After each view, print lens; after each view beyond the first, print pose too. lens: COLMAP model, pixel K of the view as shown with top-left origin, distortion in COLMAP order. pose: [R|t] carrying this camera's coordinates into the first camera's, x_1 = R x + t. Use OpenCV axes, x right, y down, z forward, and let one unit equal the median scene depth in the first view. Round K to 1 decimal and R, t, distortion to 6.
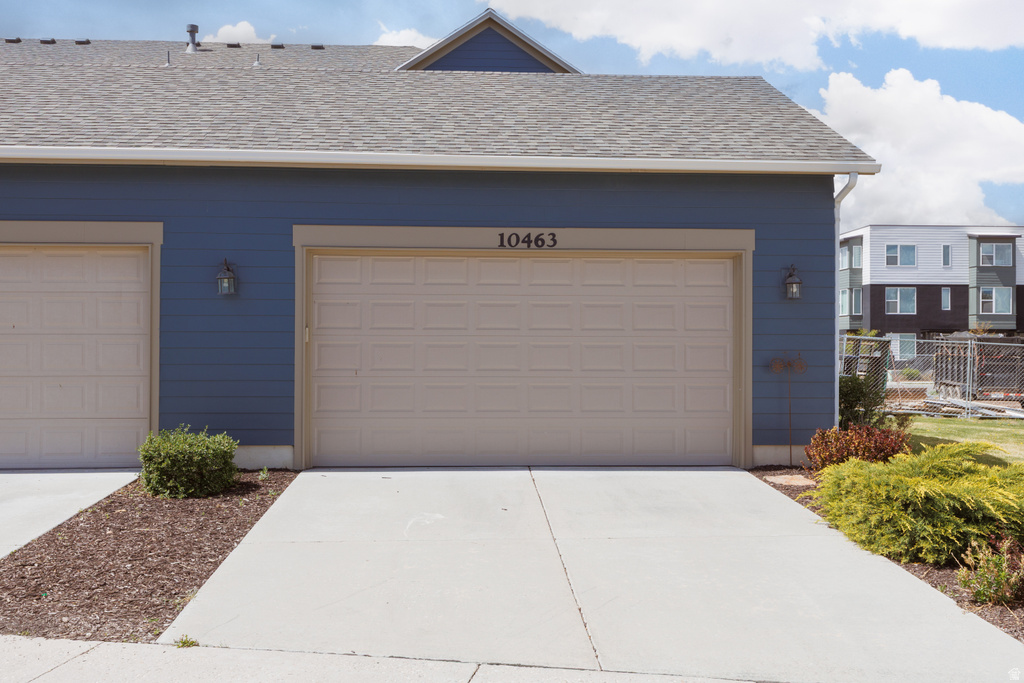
lens RADIAL K [[1040.1, 0, 512.1], [0, 1040.1, 344.9], [0, 0, 1]] dist [-0.018416, 0.000000]
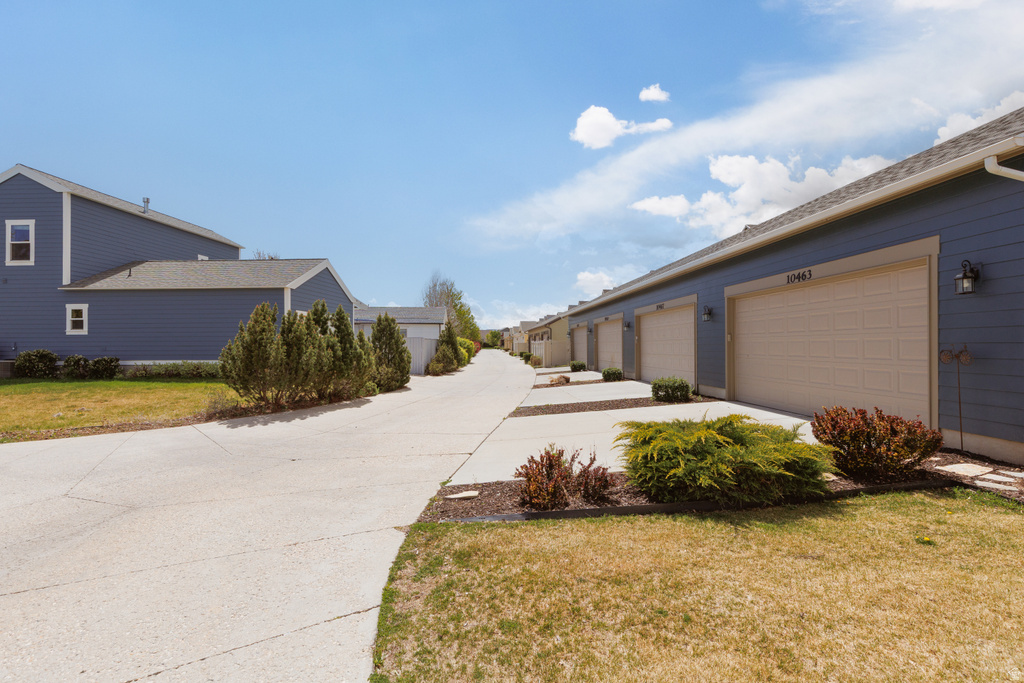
lens RADIAL K [[468.8, 0, 512.3], [0, 468.8, 340.4], [0, 0, 1]] dist [0.000162, 0.000070]
pose [[-0.022563, -0.011353, -0.999681, 0.759966], [0.009090, 0.999892, -0.011561, 0.003943], [0.999704, -0.009348, -0.022457, 0.562938]]
